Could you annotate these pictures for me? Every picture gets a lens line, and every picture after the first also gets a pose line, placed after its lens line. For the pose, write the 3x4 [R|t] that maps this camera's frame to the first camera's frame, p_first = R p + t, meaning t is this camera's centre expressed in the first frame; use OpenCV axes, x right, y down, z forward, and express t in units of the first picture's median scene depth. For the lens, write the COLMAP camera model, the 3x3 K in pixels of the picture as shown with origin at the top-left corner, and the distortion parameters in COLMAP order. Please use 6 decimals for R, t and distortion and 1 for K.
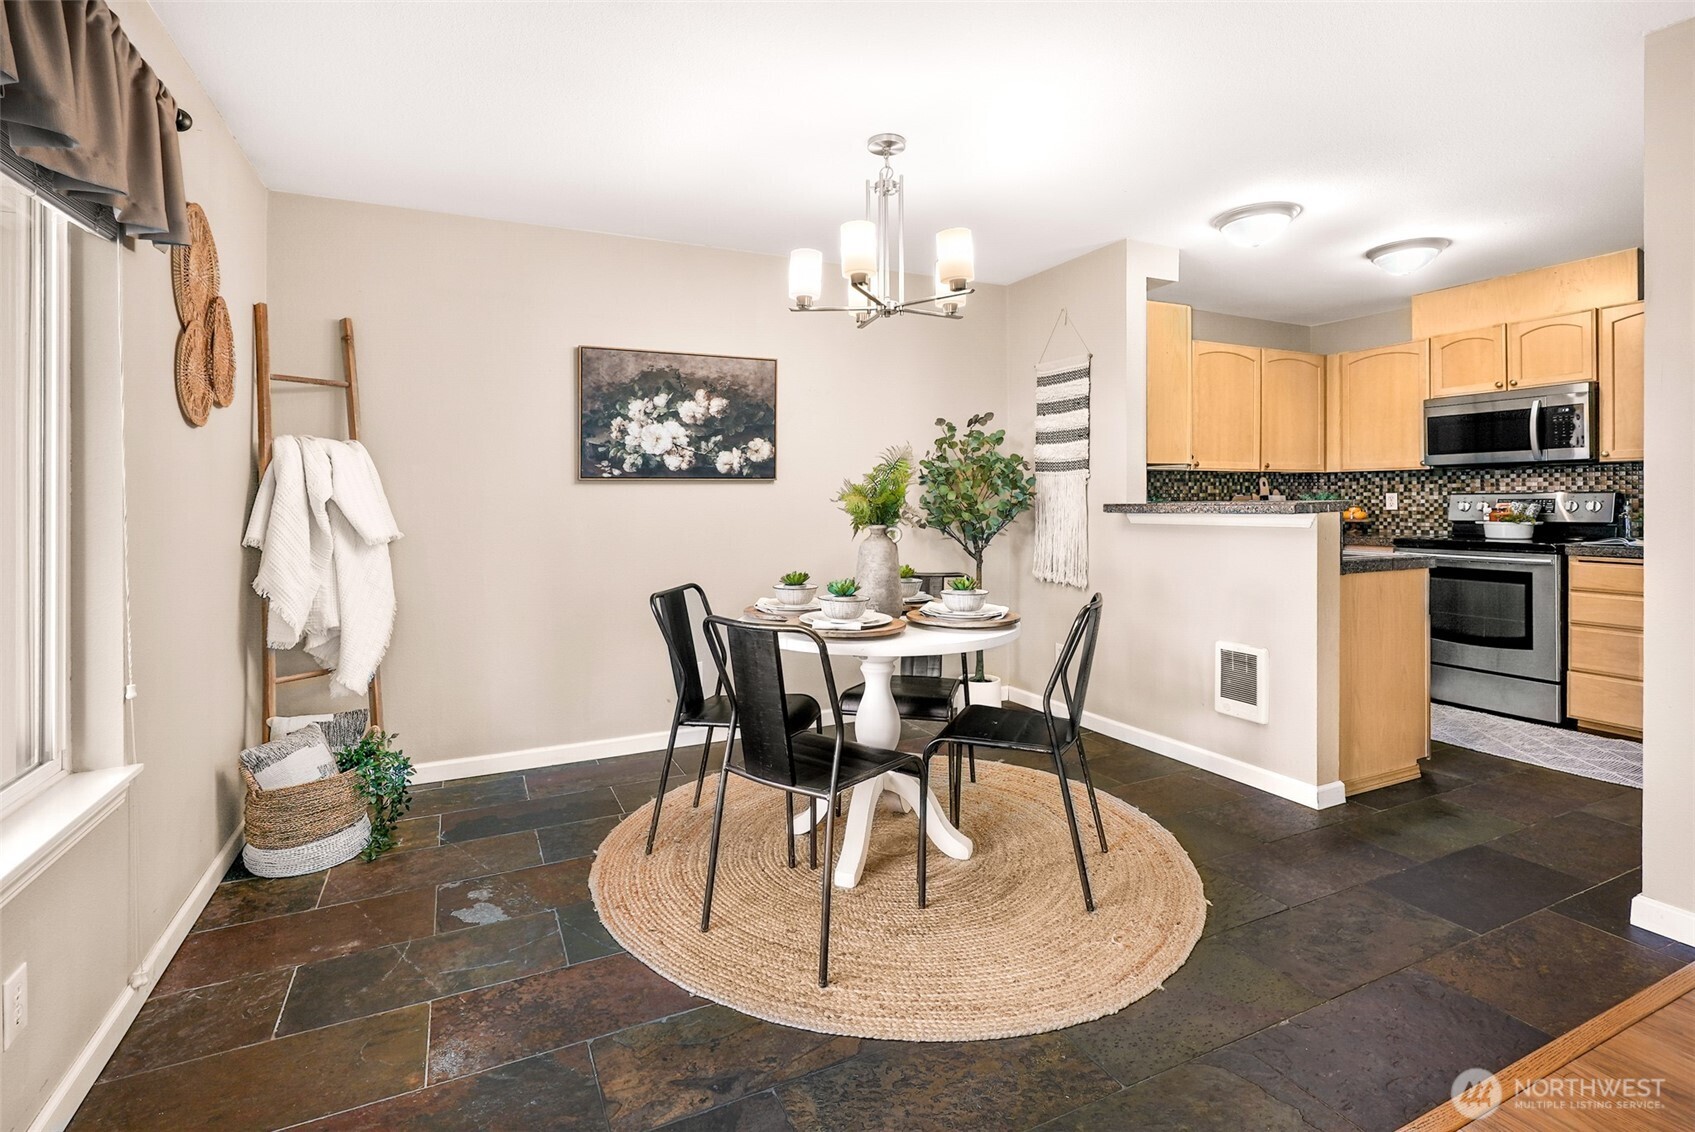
lens RADIAL K [[786.3, 0, 830.9], [0, 786.3, 501.2], [0, 0, 1]] dist [-0.009081, 0.003516]
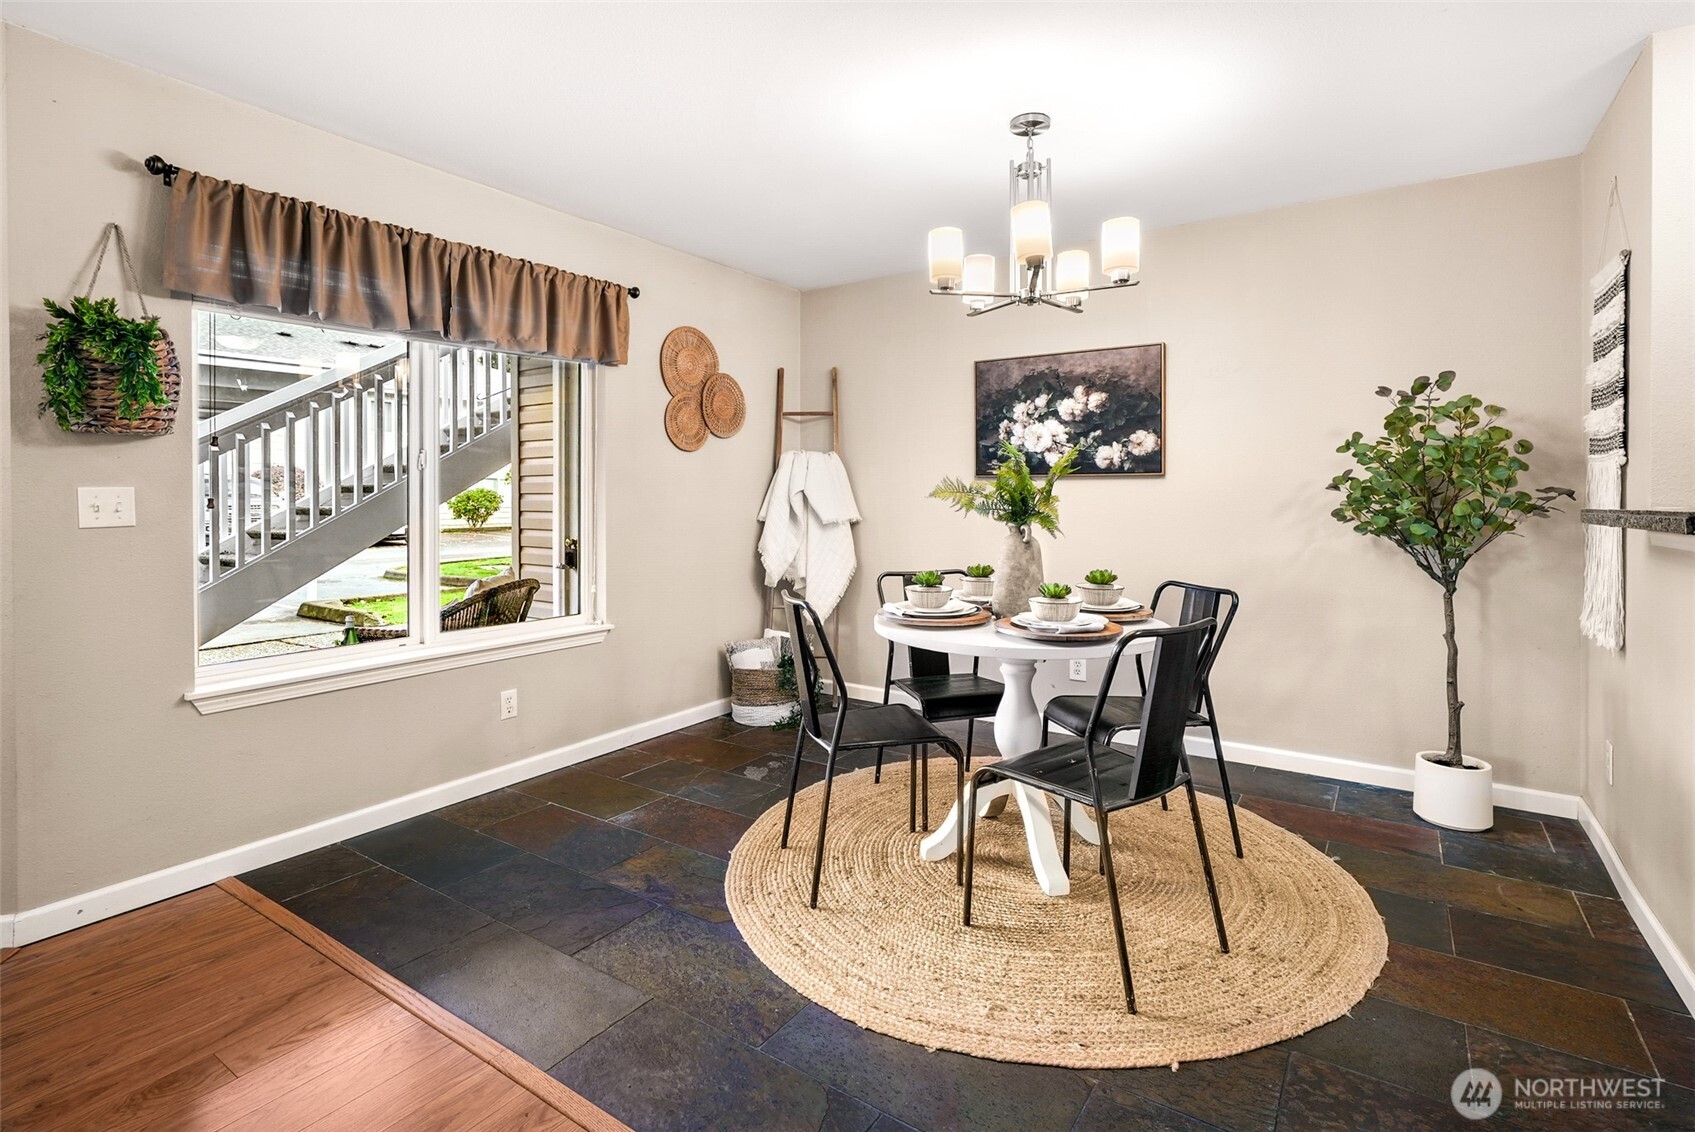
lens RADIAL K [[786.3, 0, 859.1], [0, 786.3, 500.2], [0, 0, 1]] dist [-0.009081, 0.003516]
pose [[0.537273, 0.014123, -0.843290, 0.545175], [-0.011142, 0.999891, 0.009647, -0.001864], [0.843335, 0.004213, 0.537372, 0.221976]]
